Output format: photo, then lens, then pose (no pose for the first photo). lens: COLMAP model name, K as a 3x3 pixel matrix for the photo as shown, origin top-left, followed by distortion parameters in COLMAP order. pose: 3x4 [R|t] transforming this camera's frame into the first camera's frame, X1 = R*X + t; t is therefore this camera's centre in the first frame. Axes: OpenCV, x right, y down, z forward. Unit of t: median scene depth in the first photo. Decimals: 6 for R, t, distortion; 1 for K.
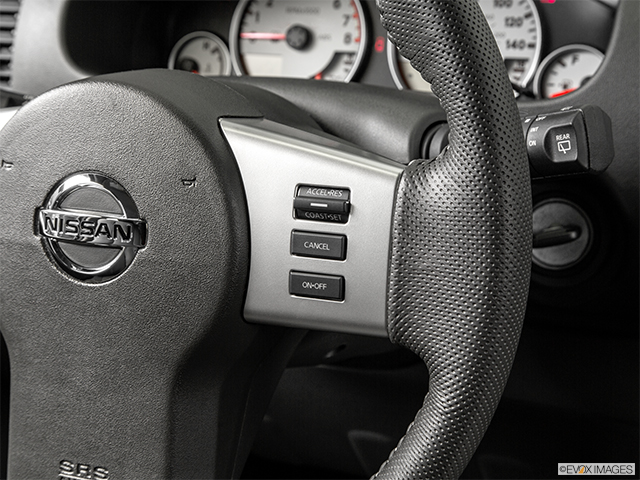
lens RADIAL K [[1182.5, 0, 321.4], [0, 1182.5, 239.6], [0, 0, 1]] dist [0.138144, 0.000000]
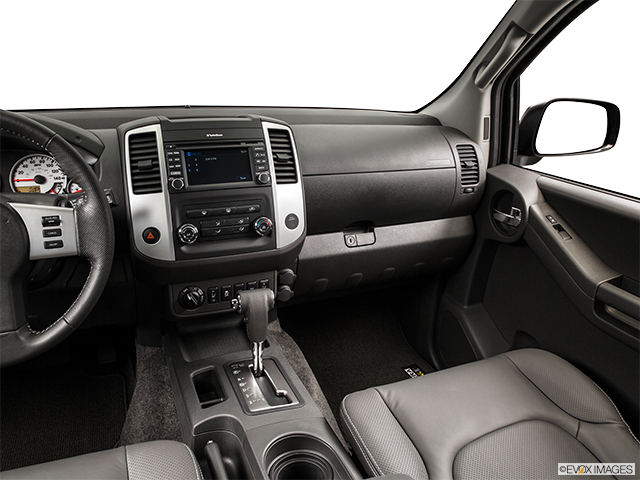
lens RADIAL K [[509.5, 0, 322.8], [0, 509.5, 235.7], [0, 0, 1]] dist [-0.083528, 0.029970]
pose [[0.662297, -0.159161, 0.732141, -0.356128], [0.198232, 0.979578, 0.033631, 0.078467], [-0.722542, 0.122861, 0.680322, -0.373315]]
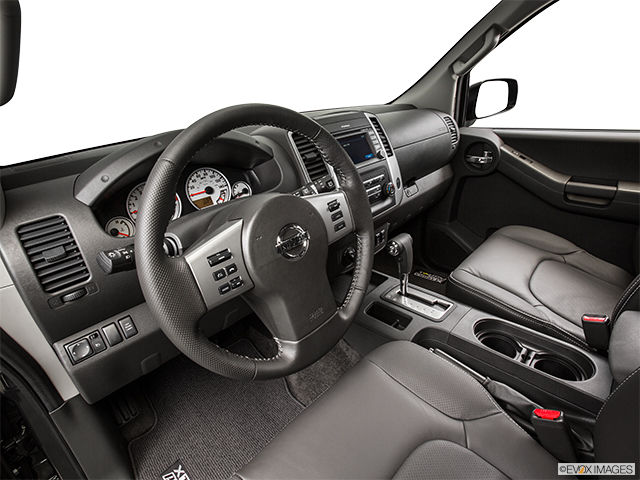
lens RADIAL K [[313.8, 0, 310.6], [0, 313.8, 239.7], [0, 0, 1]] dist [-0.054825, 0.001078]
pose [[0.375553, -0.365416, 0.851722, -0.583524], [0.399430, 0.893080, 0.207037, -0.112515], [-0.836310, 0.262450, 0.481357, 0.393015]]
